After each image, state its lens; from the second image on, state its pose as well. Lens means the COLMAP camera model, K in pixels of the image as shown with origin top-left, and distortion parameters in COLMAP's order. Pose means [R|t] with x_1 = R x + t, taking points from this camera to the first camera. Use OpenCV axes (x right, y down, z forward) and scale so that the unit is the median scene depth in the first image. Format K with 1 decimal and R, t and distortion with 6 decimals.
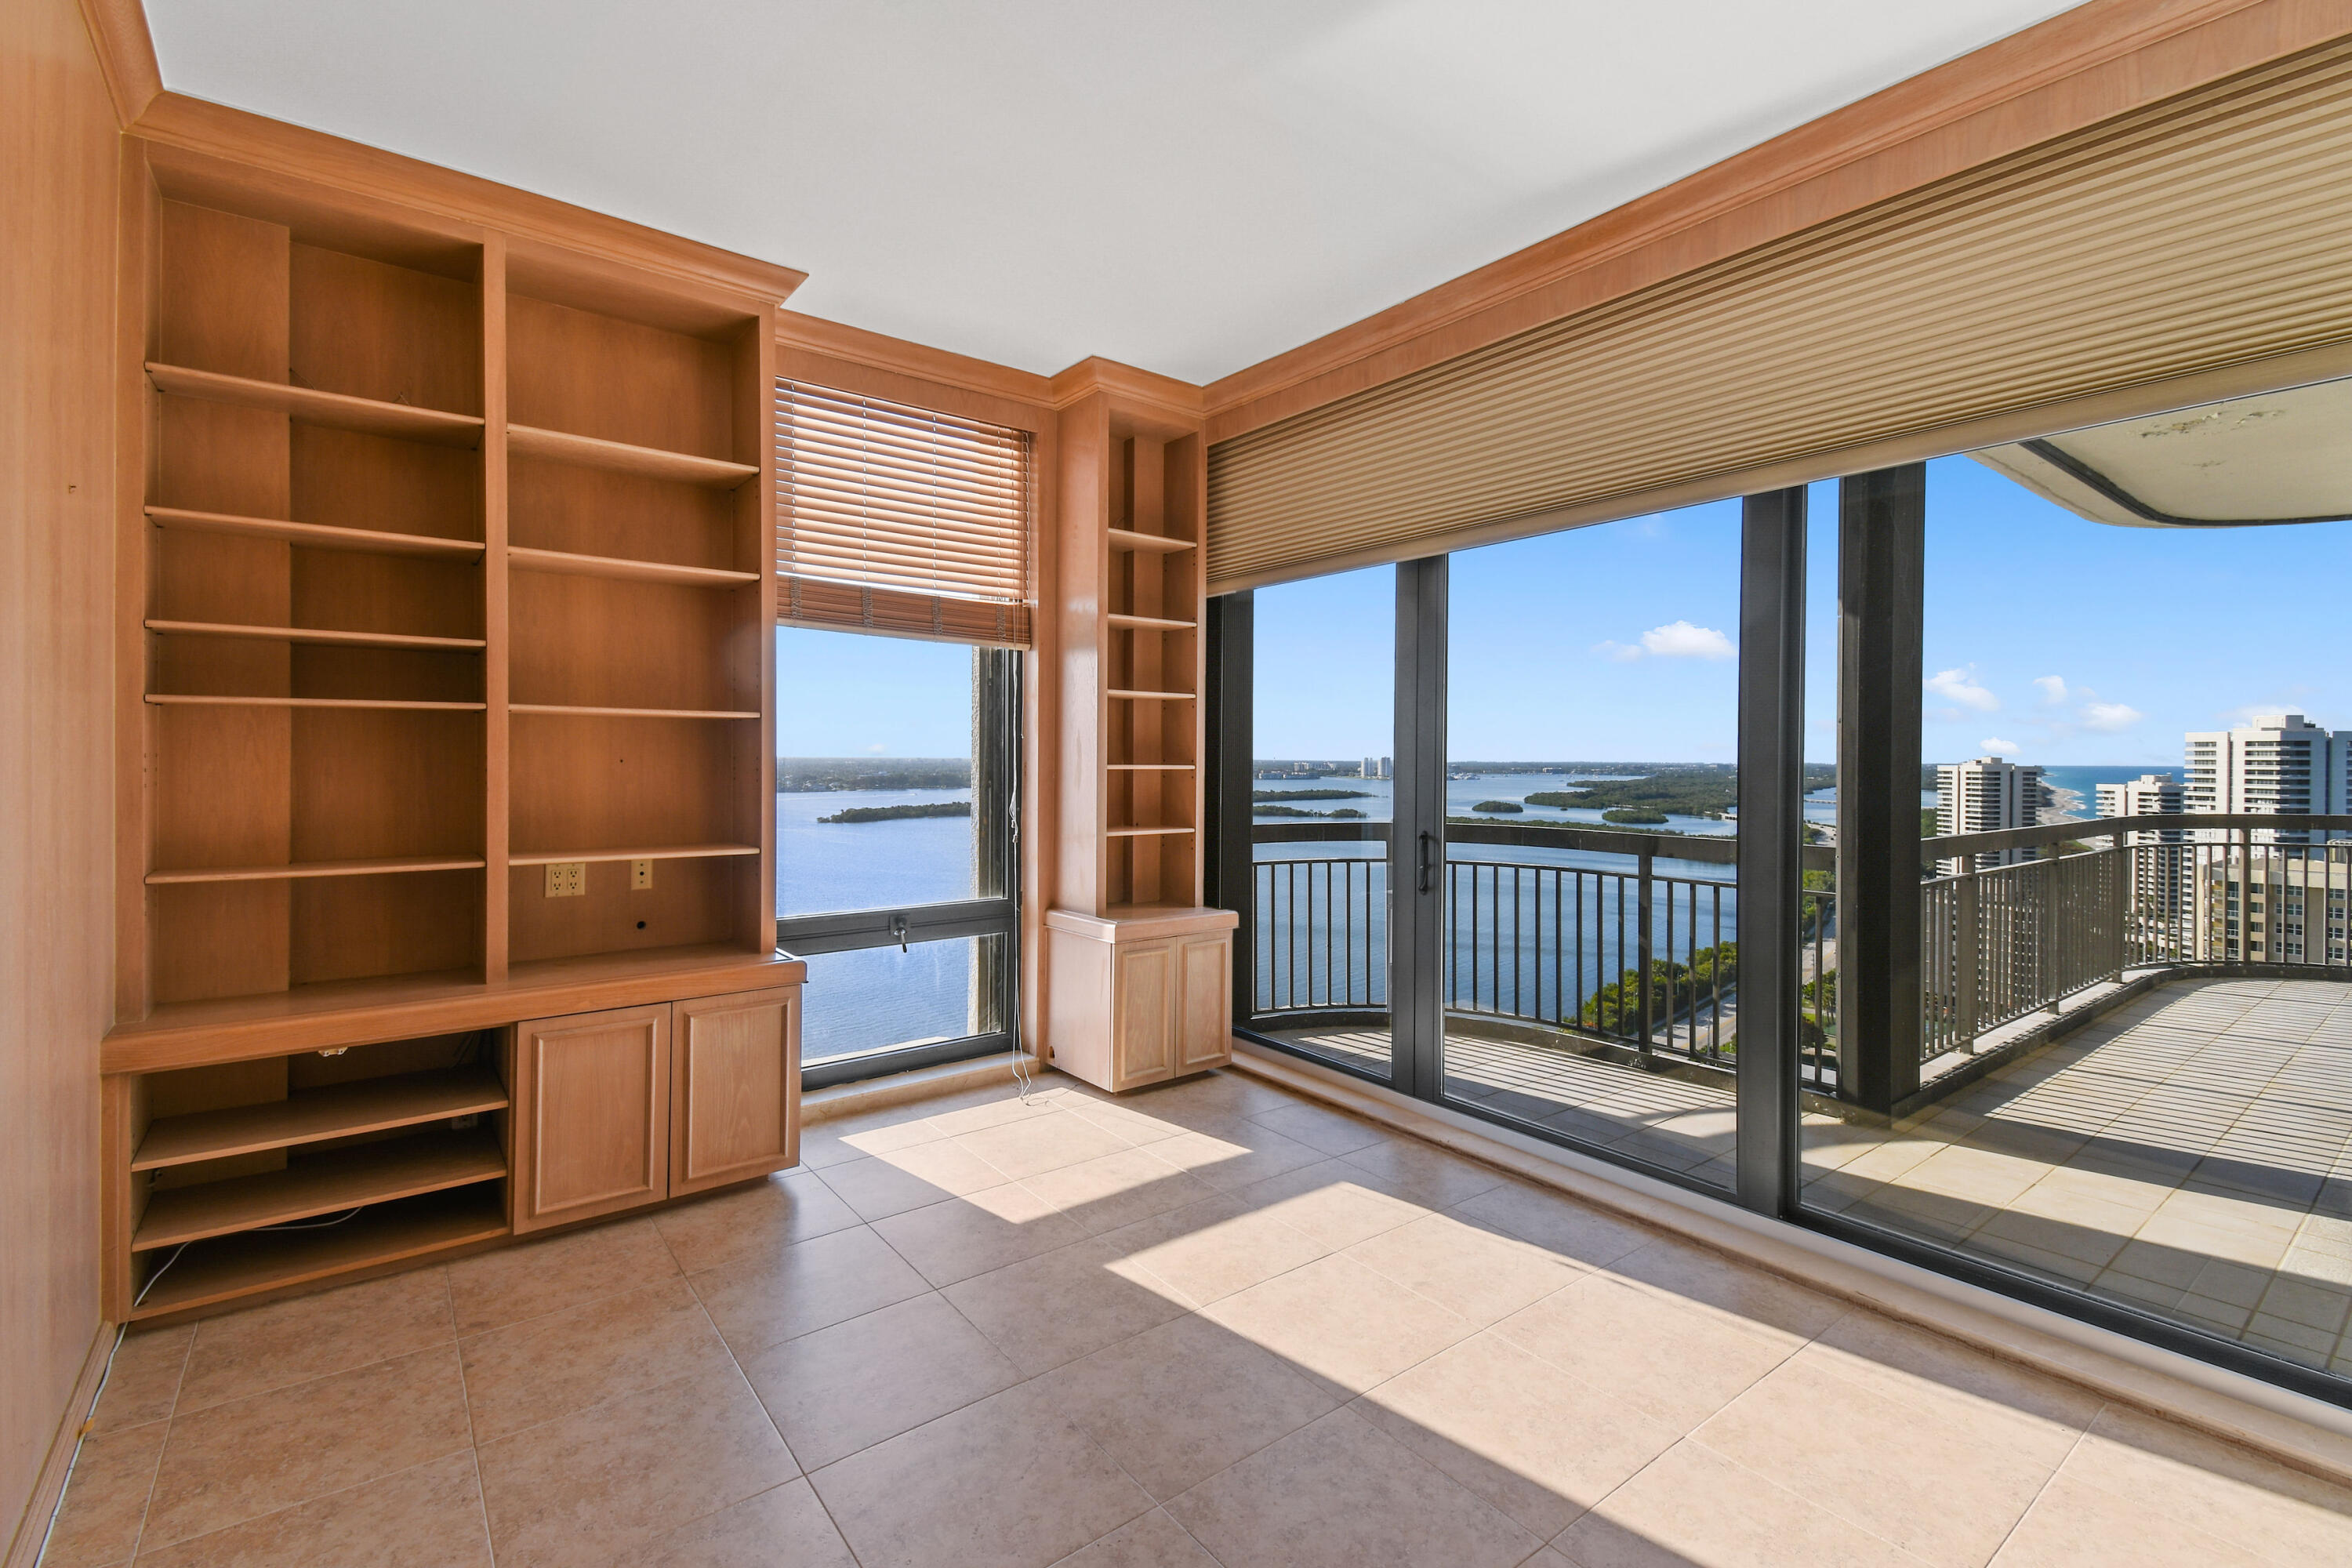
lens RADIAL K [[1050.5, 0, 1177.8], [0, 1050.5, 761.3], [0, 0, 1]] dist [0.038745, -0.021061]
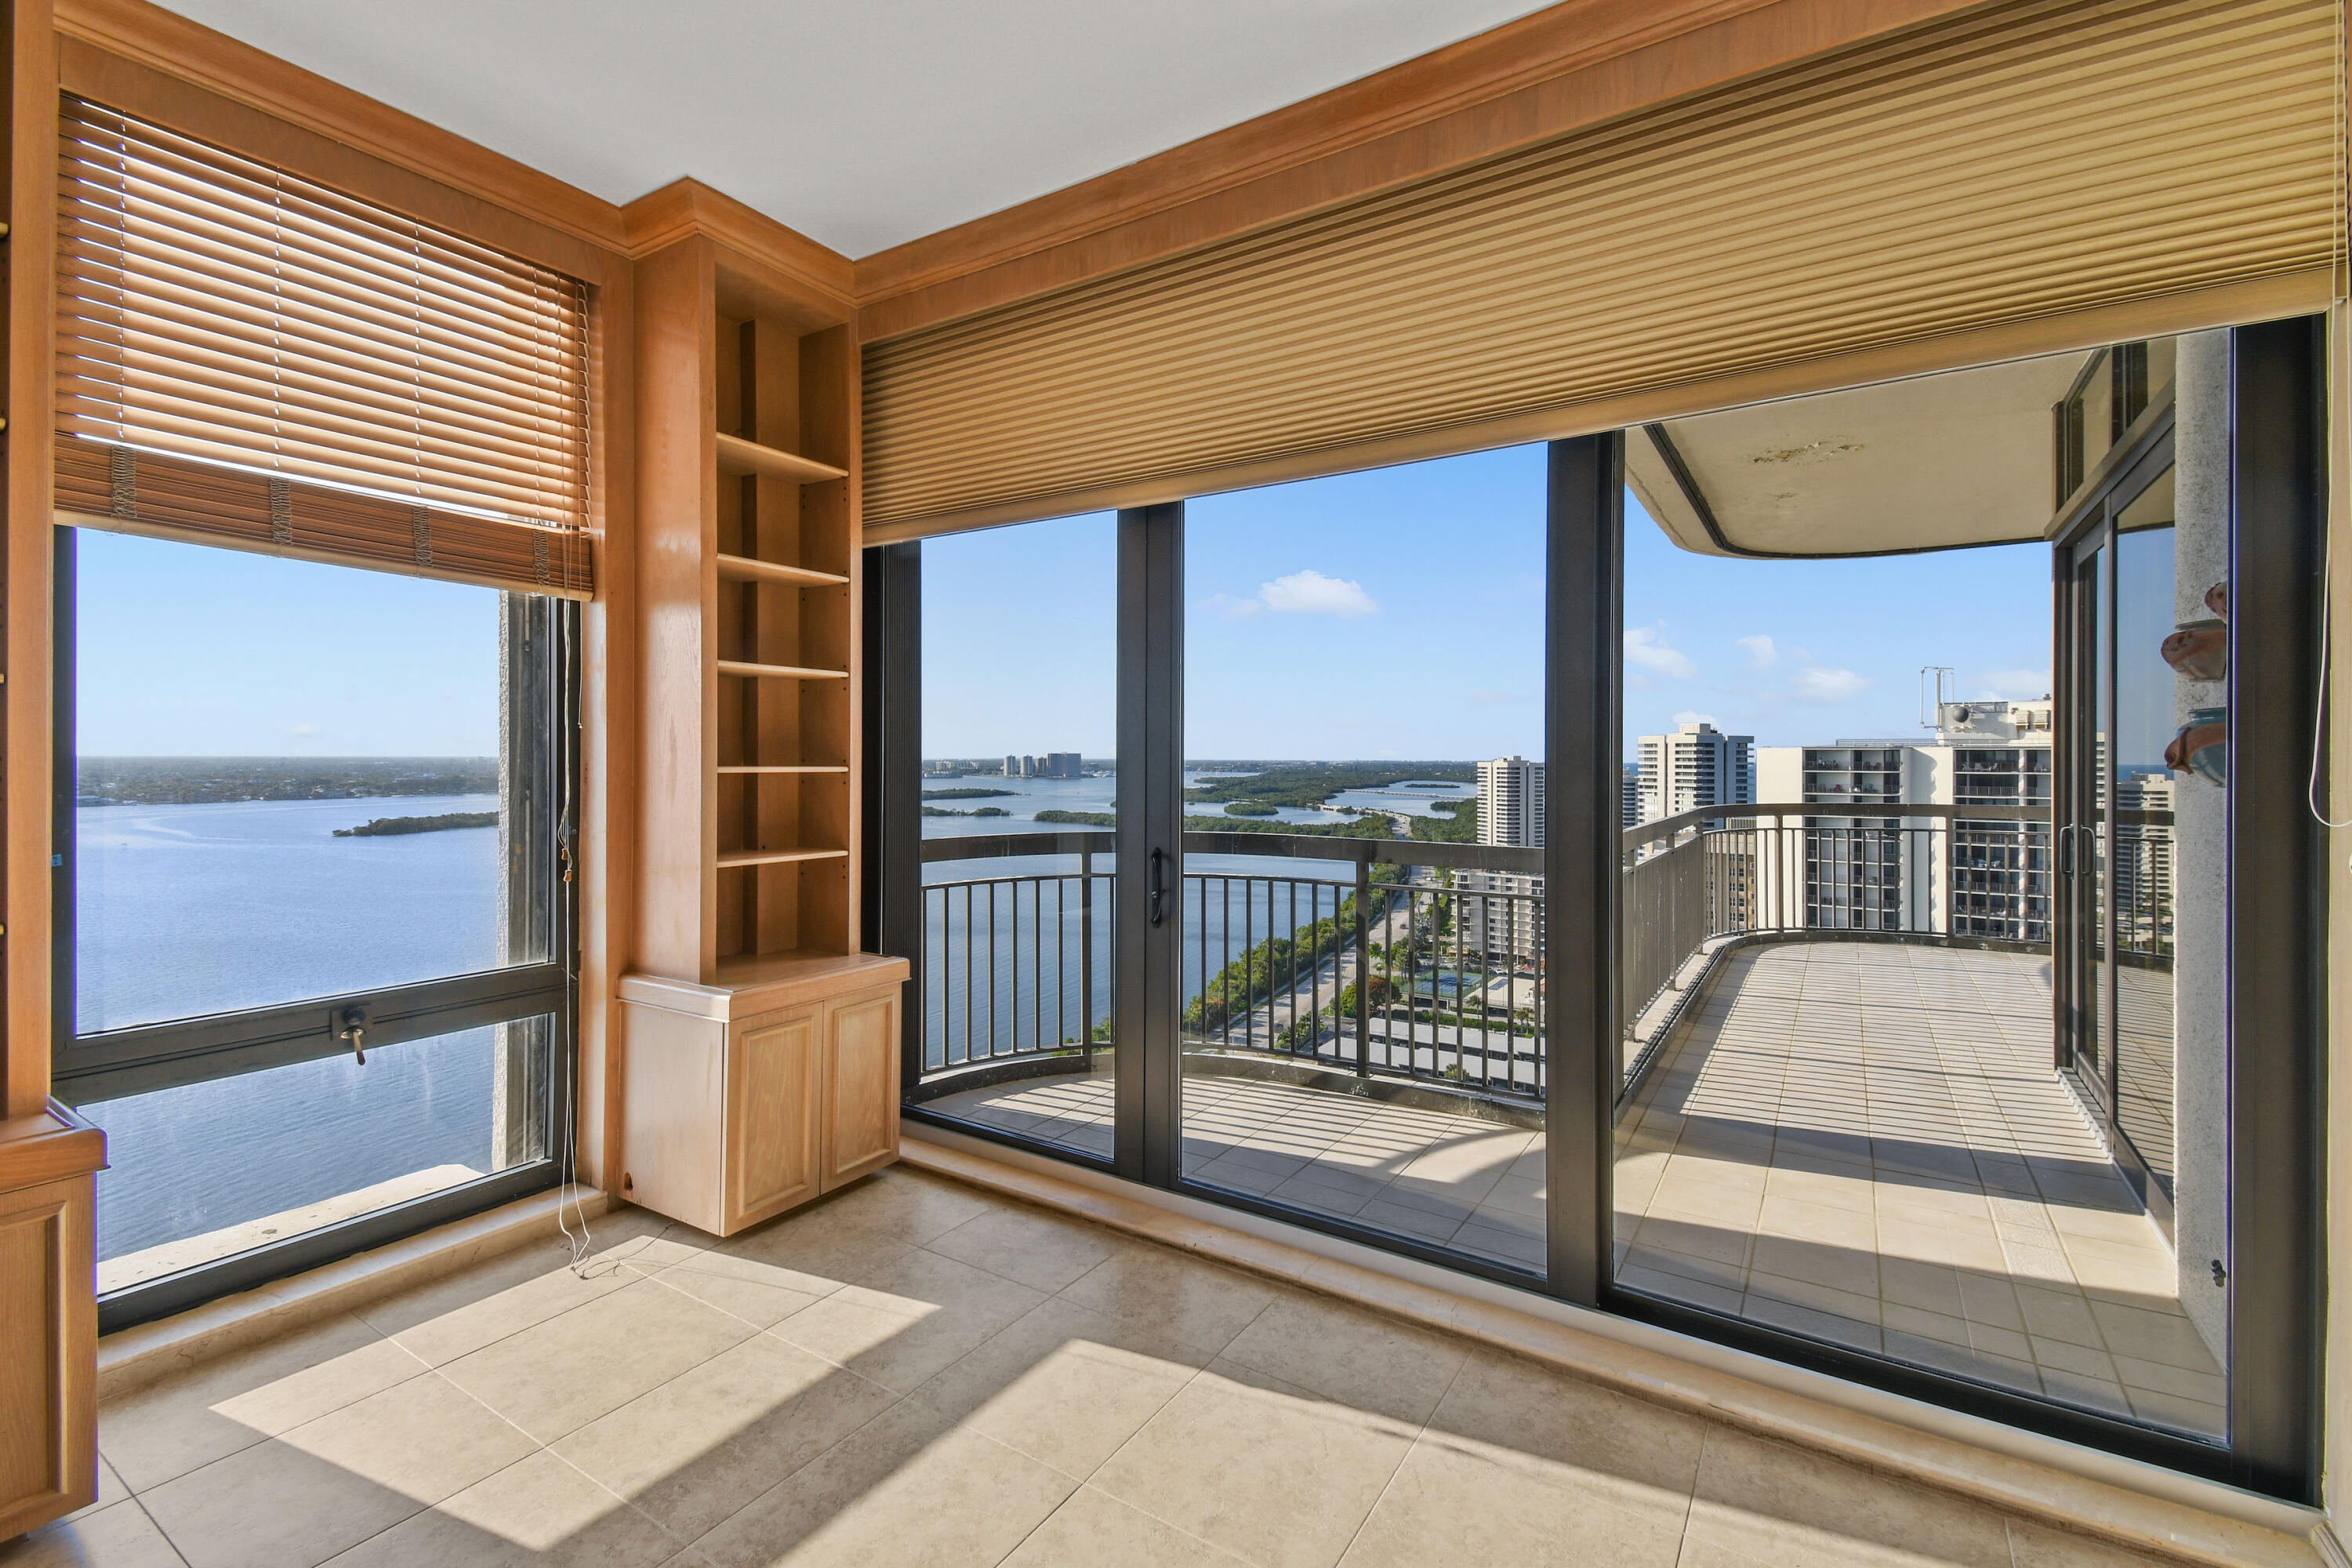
lens RADIAL K [[1032.6, 0, 1199.3], [0, 1032.6, 763.4], [0, 0, 1]] dist [0.045061, -0.021816]
pose [[0.936260, -0.003495, 0.351290, -0.009421], [0.002374, 0.999991, 0.003622, -0.000623], [-0.351300, -0.002558, 0.936260, 0.223403]]
